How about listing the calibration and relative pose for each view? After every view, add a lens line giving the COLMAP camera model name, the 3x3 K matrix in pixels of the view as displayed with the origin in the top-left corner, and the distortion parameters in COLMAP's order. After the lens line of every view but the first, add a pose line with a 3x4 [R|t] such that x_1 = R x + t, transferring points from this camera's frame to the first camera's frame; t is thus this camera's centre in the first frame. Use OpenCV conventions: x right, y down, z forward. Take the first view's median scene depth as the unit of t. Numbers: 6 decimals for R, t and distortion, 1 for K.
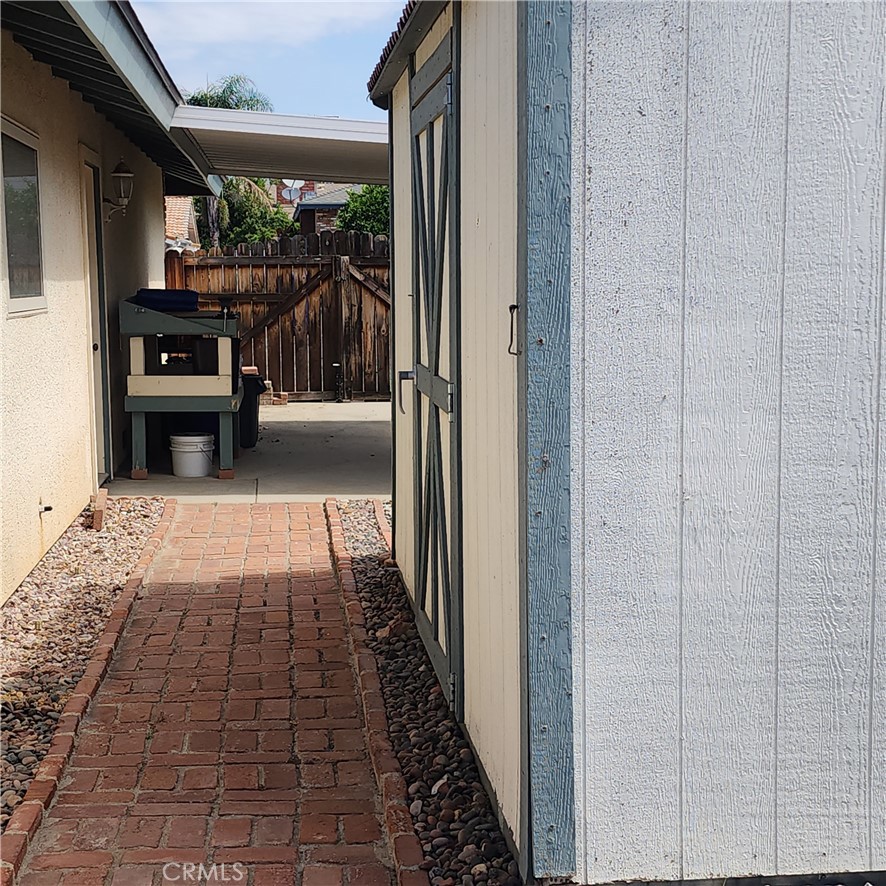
lens RADIAL K [[1395.9, 0, 474.2], [0, 1395.9, 415.3], [0, 0, 1]] dist [0.113854, -0.210006]
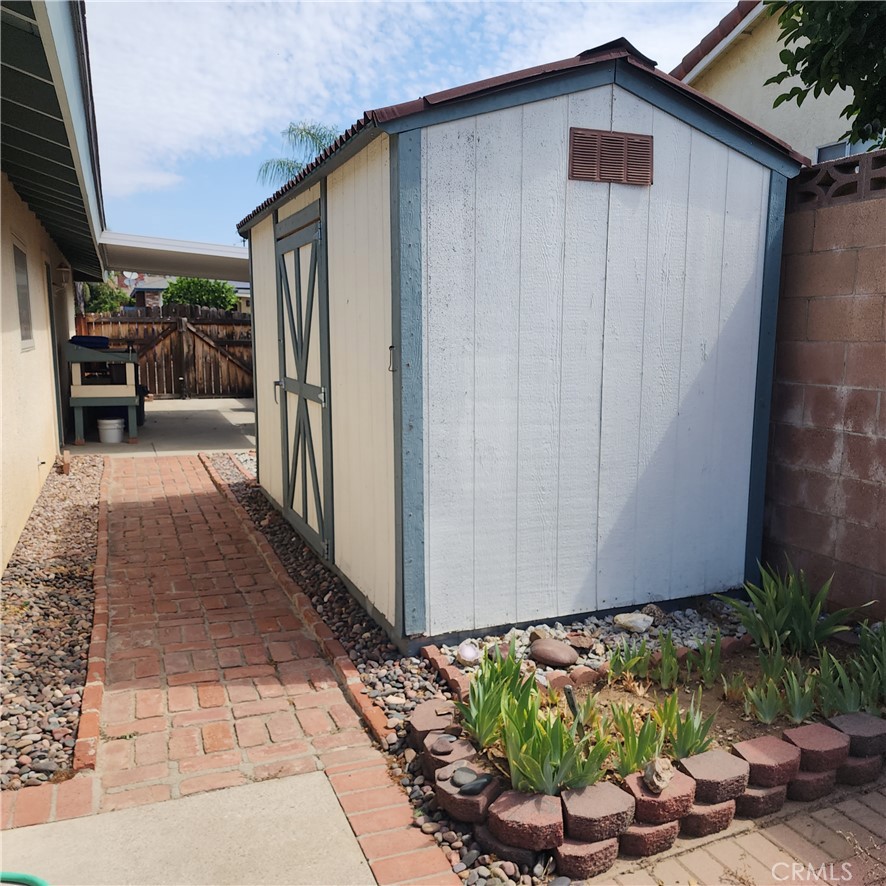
lens RADIAL K [[732.7, 0, 446.5], [0, 732.7, 422.4], [0, 0, 1]] dist [0.078977, -0.195671]
pose [[0.961126, -0.022421, 0.275198, -0.102519], [0.015898, 0.999538, 0.025911, 0.001356], [-0.275652, -0.020528, 0.961038, -0.003395]]
